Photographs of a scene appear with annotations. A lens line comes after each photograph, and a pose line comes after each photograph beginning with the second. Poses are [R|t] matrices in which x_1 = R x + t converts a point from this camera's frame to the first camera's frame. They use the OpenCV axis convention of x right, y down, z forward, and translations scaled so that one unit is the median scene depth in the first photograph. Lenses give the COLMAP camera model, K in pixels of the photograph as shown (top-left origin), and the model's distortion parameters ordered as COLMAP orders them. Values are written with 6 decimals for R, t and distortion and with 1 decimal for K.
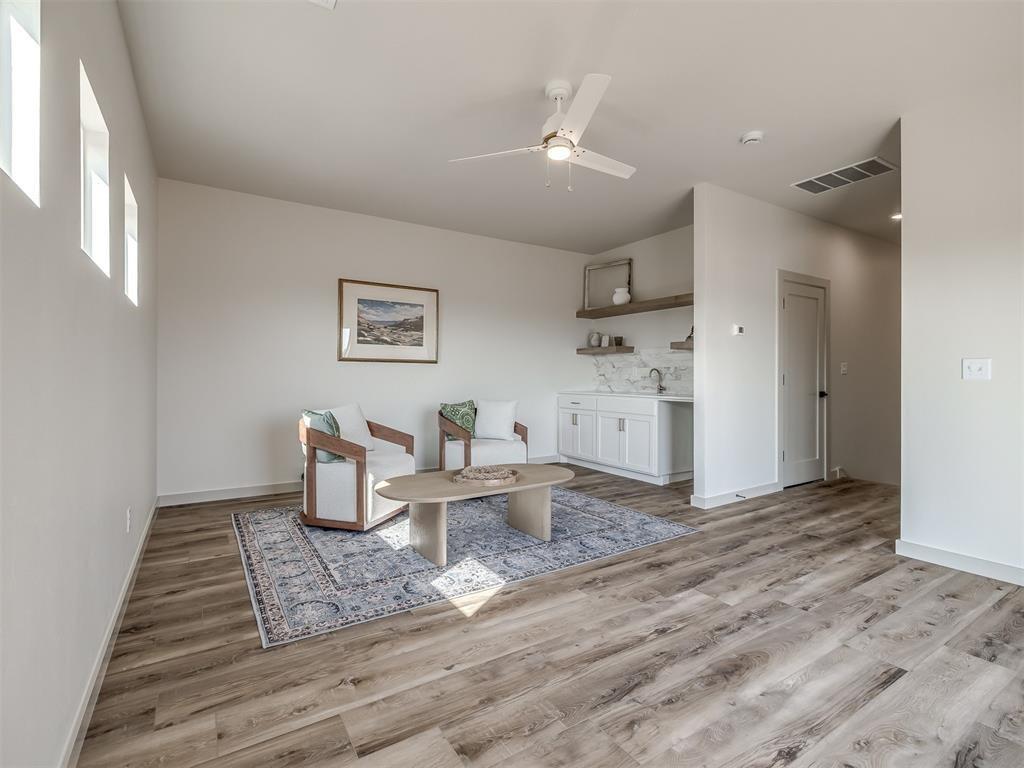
lens RADIAL K [[486.9, 0, 517.1], [0, 486.9, 381.3], [0, 0, 1]] dist [-0.003785, 0.001310]
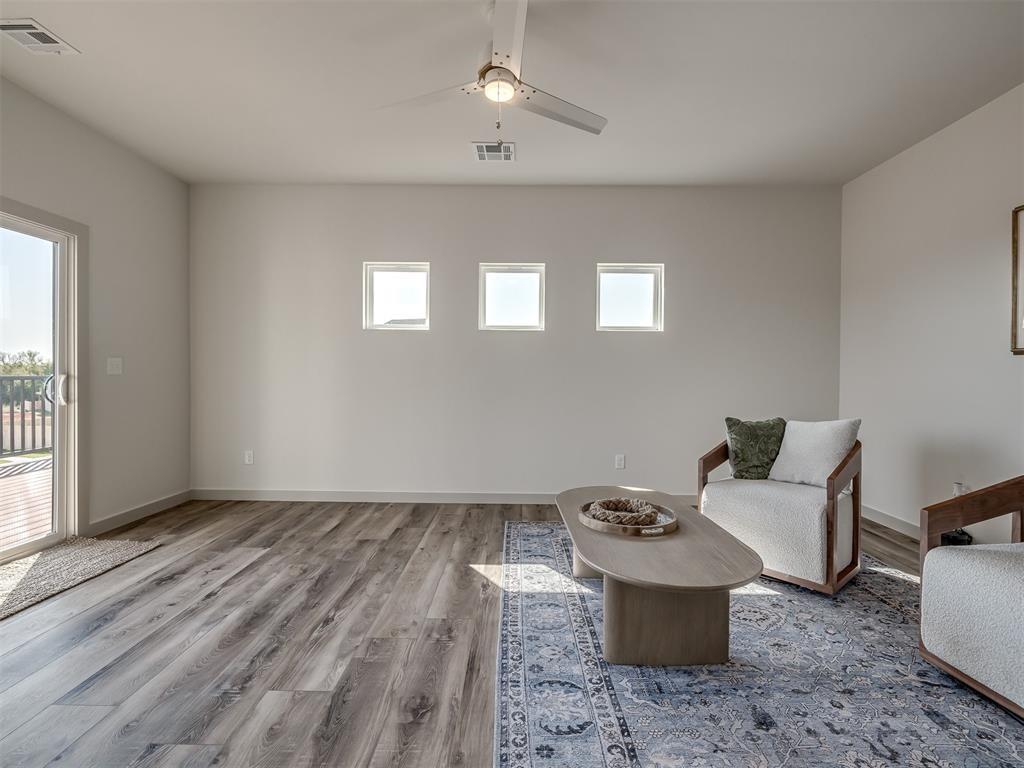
lens RADIAL K [[486.9, 0, 518.1], [0, 486.9, 378.1], [0, 0, 1]] dist [-0.003785, 0.001310]
pose [[-0.541605, -0.000005, -0.840633, 0.890047], [-0.022206, 0.999651, 0.014302, -0.020872], [0.840340, 0.026413, -0.541416, 1.776178]]
